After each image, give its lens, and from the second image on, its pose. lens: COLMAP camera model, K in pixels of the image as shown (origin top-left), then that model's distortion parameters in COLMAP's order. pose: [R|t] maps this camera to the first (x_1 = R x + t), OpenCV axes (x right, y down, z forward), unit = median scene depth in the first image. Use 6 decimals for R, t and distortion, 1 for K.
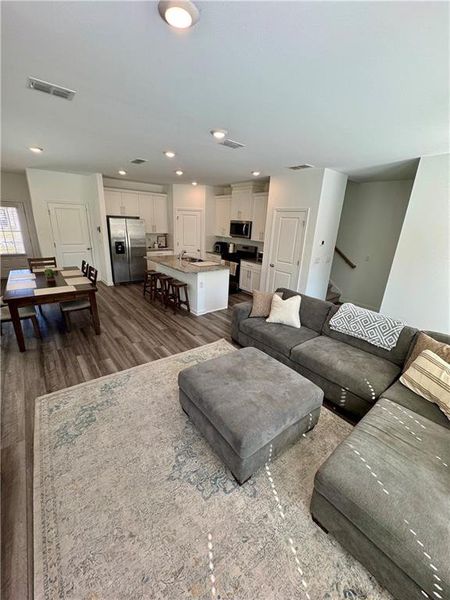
lens RADIAL K [[238.8, 0, 222.7], [0, 238.8, 300.2], [0, 0, 1]] dist [0.006857, -0.000459]
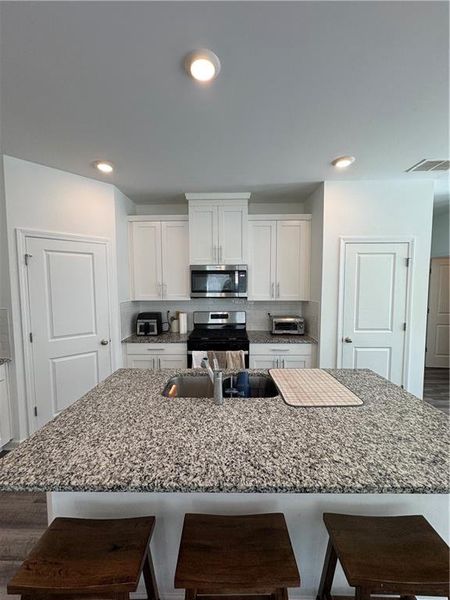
lens RADIAL K [[238.8, 0, 224.0], [0, 238.8, 298.9], [0, 0, 1]] dist [0.006857, -0.000459]
pose [[0.633394, -0.089796, 0.768602, -0.309379], [0.273593, 0.955080, -0.113881, -0.209567], [-0.723850, 0.282415, 0.629509, 0.711426]]
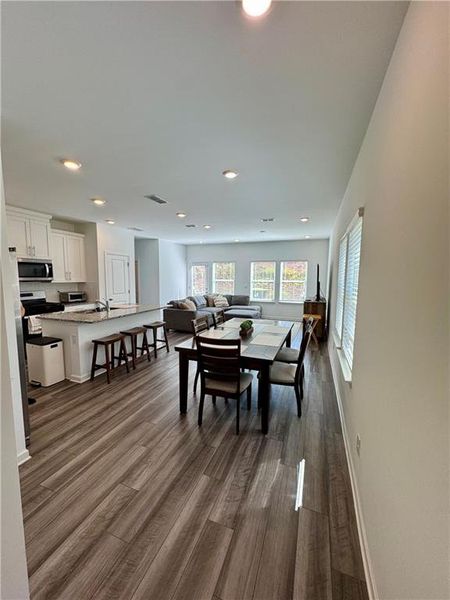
lens RADIAL K [[238.8, 0, 224.6], [0, 238.8, 300.2], [0, 0, 1]] dist [0.006857, -0.000459]
pose [[-0.508996, -0.132152, 0.850564, -0.883050], [0.246139, 0.924537, 0.290940, -0.288082], [-0.824827, 0.357445, -0.438058, 0.893572]]
